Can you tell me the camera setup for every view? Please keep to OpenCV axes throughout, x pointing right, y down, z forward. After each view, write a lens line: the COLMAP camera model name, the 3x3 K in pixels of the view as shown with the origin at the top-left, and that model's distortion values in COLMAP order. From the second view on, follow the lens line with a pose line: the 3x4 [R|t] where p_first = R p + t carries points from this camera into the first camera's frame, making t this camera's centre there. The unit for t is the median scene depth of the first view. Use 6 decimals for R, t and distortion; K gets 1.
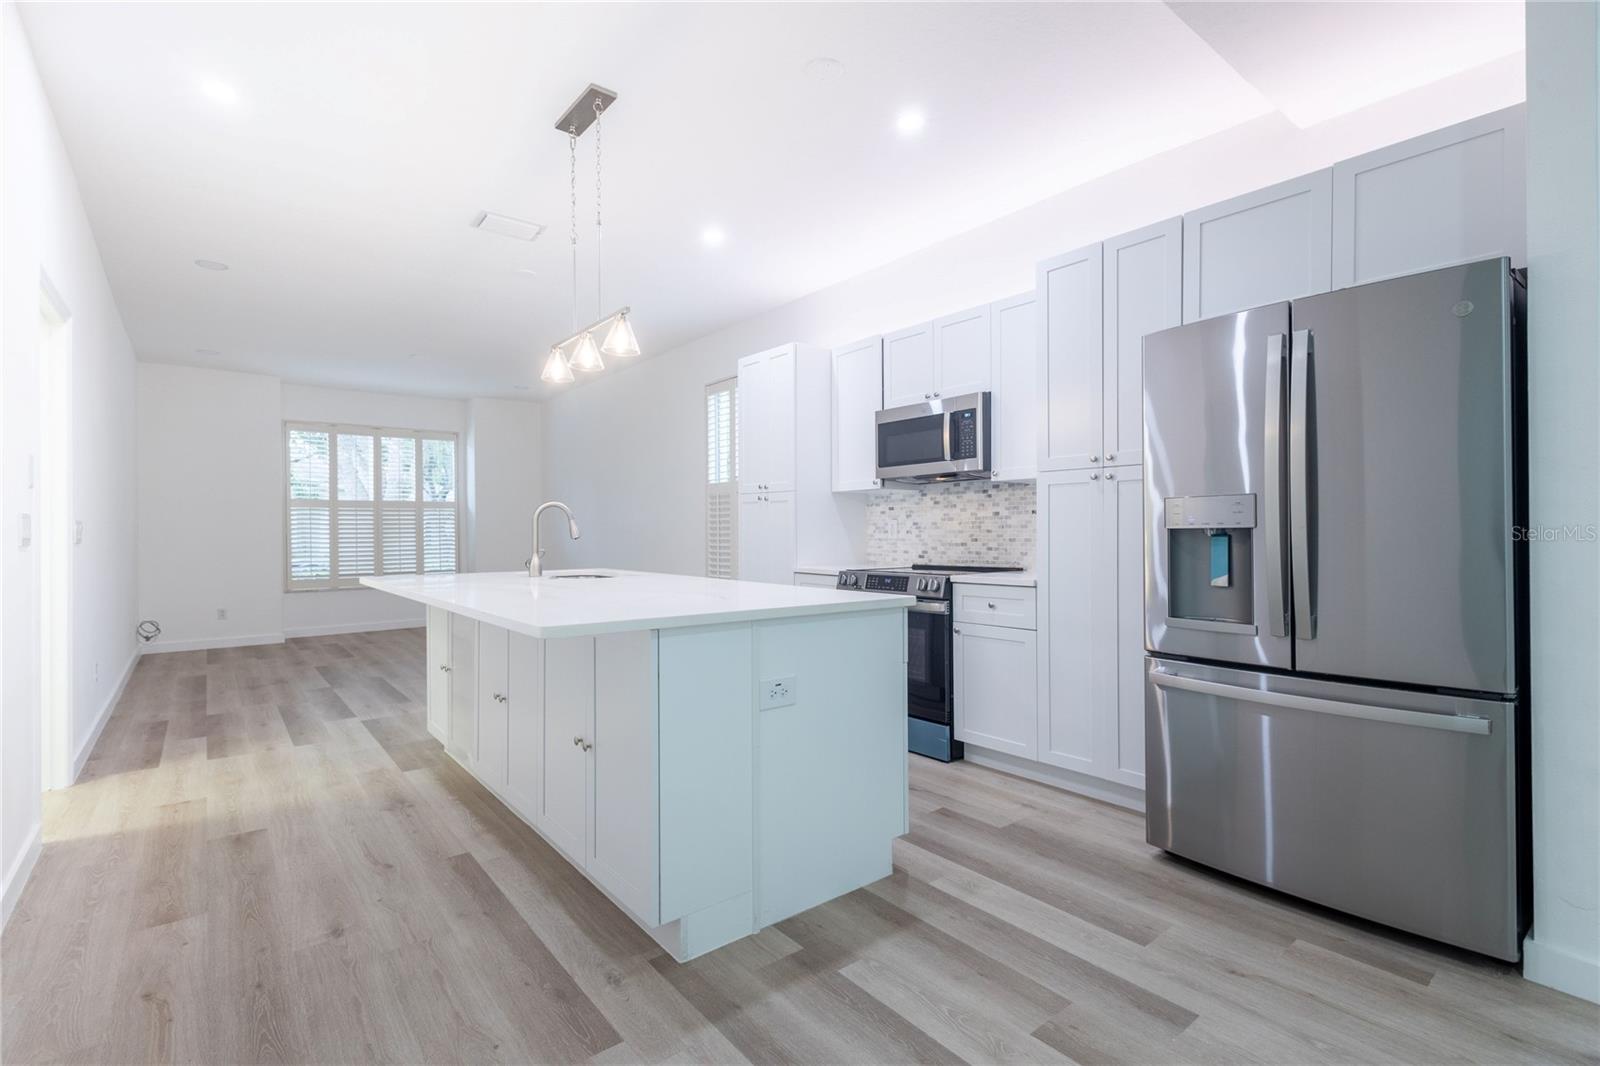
lens RADIAL K [[729.0, 0, 800.2], [0, 729.0, 533.8], [0, 0, 1]] dist [0.010096, -0.000878]
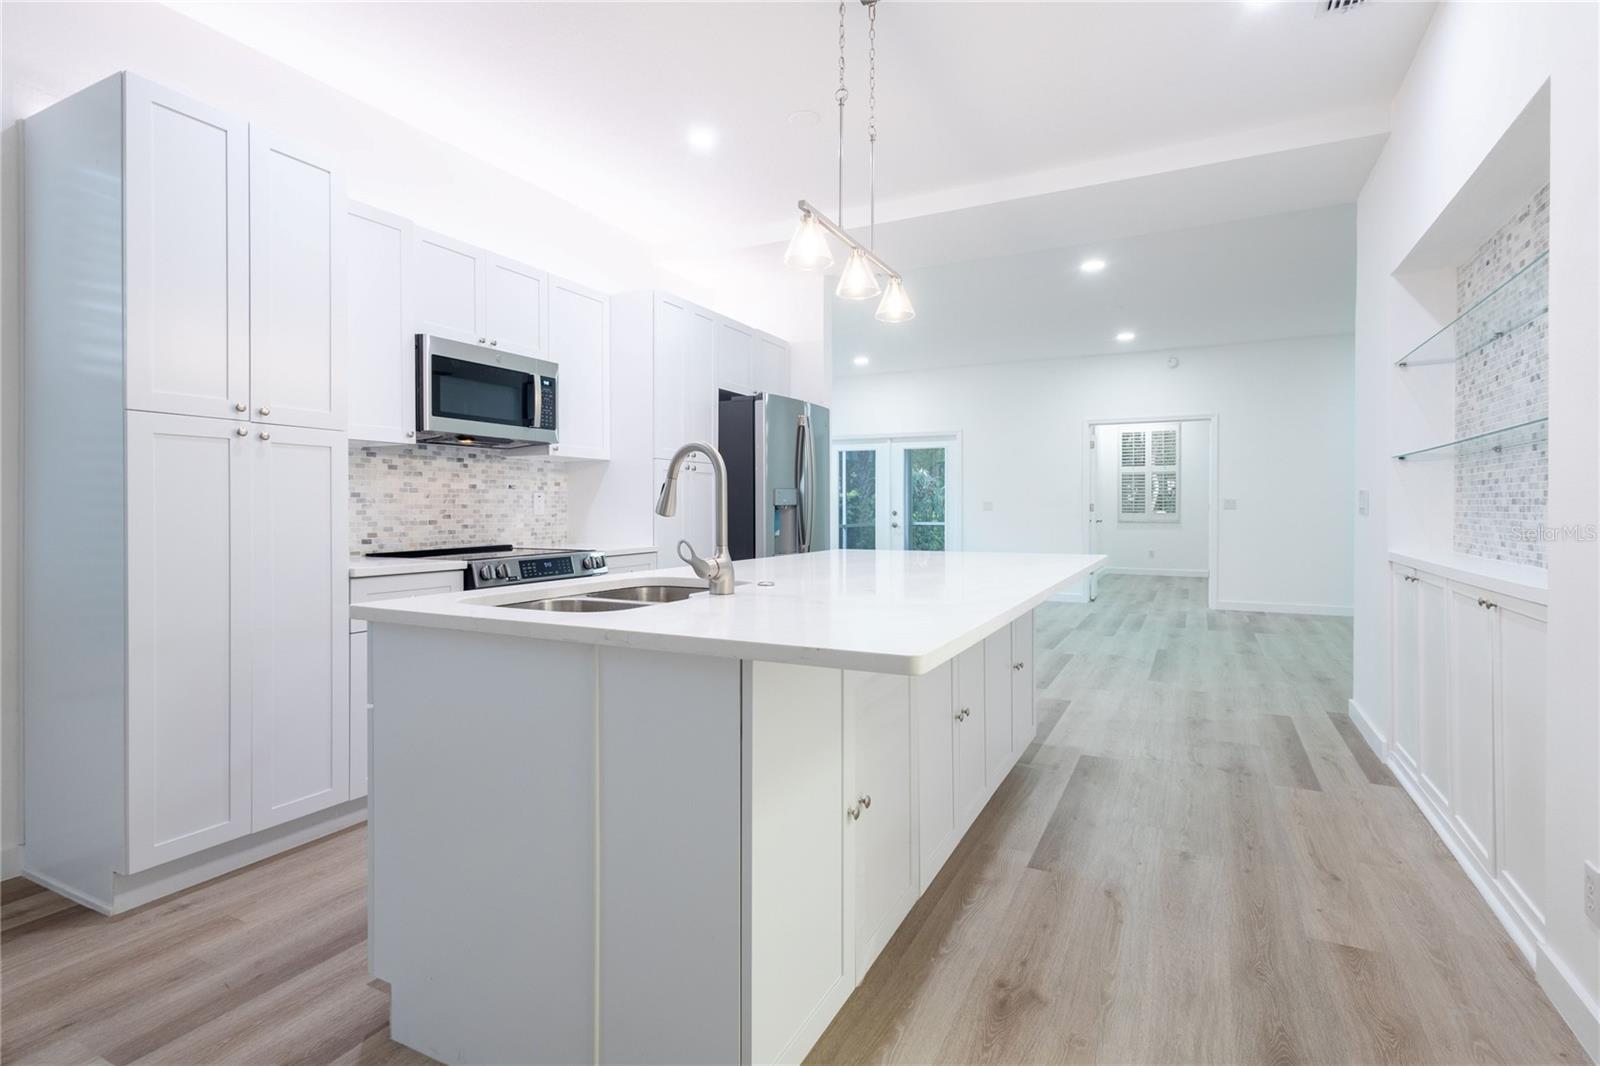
lens RADIAL K [[729.0, 0, 803.0], [0, 729.0, 516.7], [0, 0, 1]] dist [0.010096, -0.000878]
pose [[-0.378297, -0.007988, 0.925650, -0.705057], [0.003306, 0.999945, 0.009980, 0.001564], [-0.925678, 0.006836, -0.378249, 0.958027]]
